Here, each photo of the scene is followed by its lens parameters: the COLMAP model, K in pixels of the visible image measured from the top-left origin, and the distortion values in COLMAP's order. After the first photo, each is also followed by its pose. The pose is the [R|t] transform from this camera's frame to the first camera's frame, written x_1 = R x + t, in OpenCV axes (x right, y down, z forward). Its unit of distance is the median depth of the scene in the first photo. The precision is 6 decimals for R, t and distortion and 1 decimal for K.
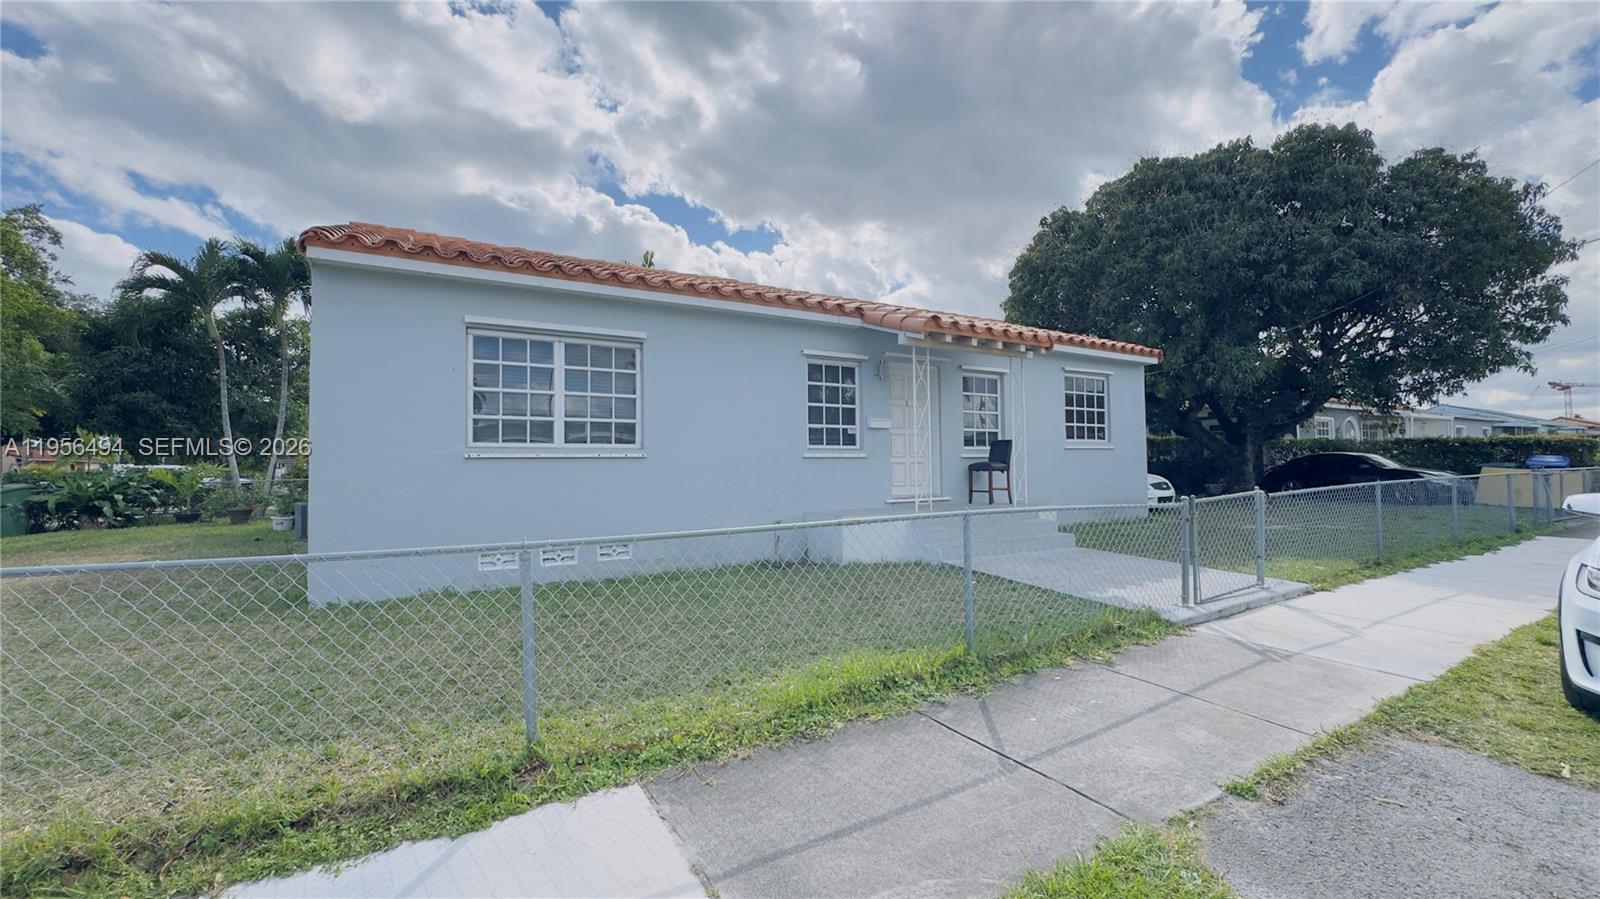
lens RADIAL K [[638.0, 0, 803.8], [0, 638.0, 449.8], [0, 0, 1]] dist [-0.002004, 0.000472]
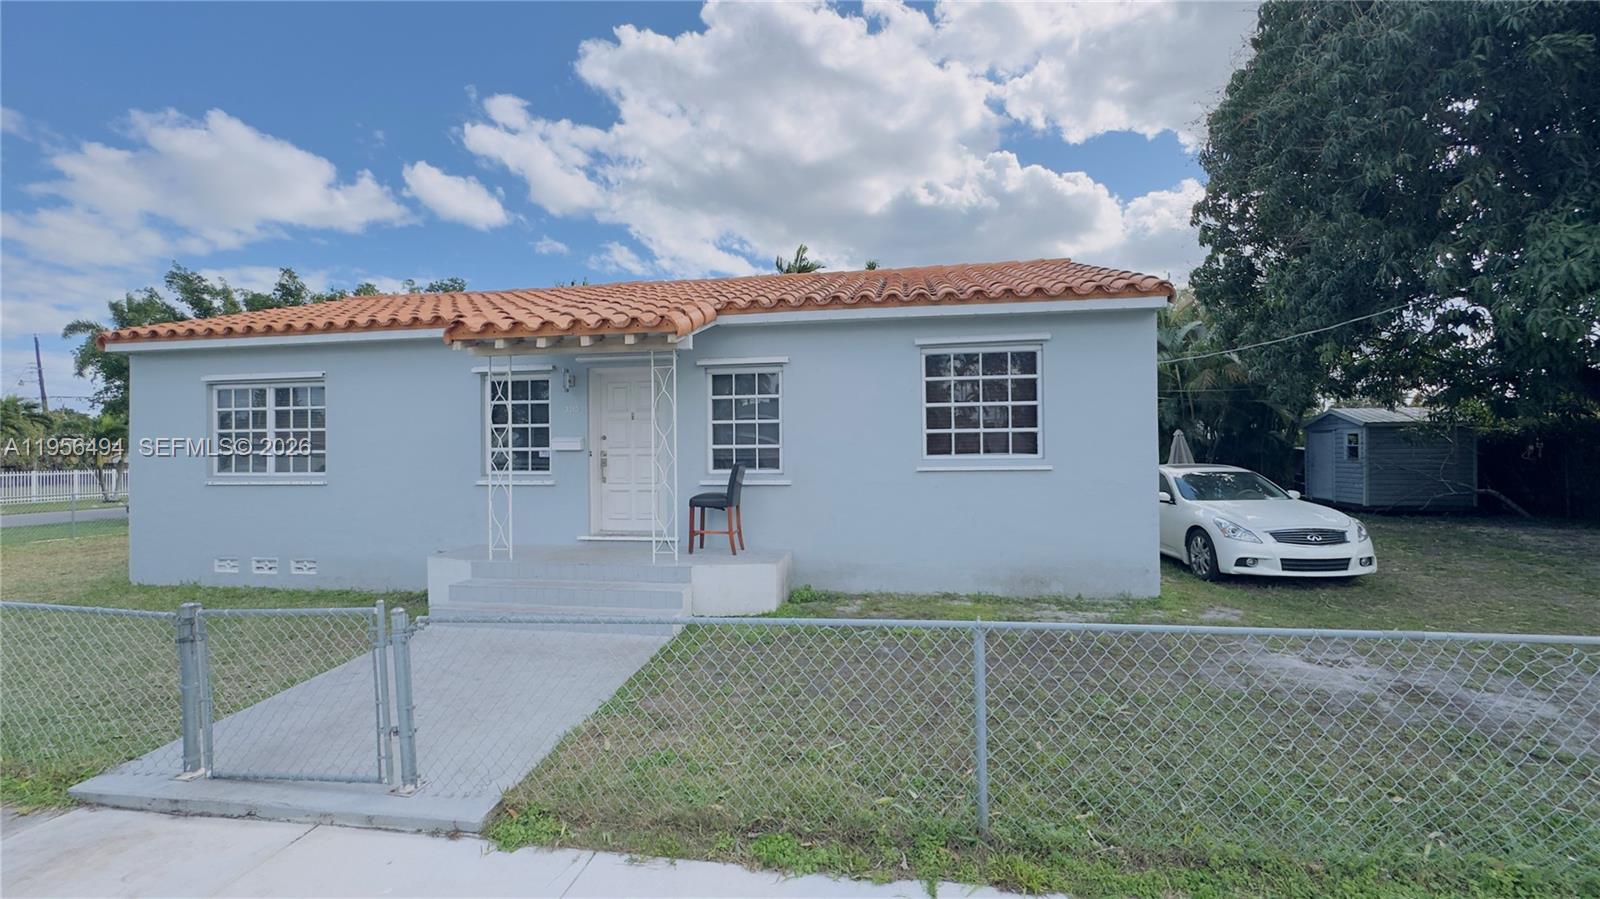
lens RADIAL K [[639.6, 0, 777.7], [0, 639.6, 442.7], [0, 0, 1]] dist [-0.000718, -0.000025]
pose [[0.767840, -0.005918, -0.640615, 0.877342], [0.018678, 0.999739, 0.013152, -0.049953], [0.640370, -0.022064, 0.767750, 0.534640]]
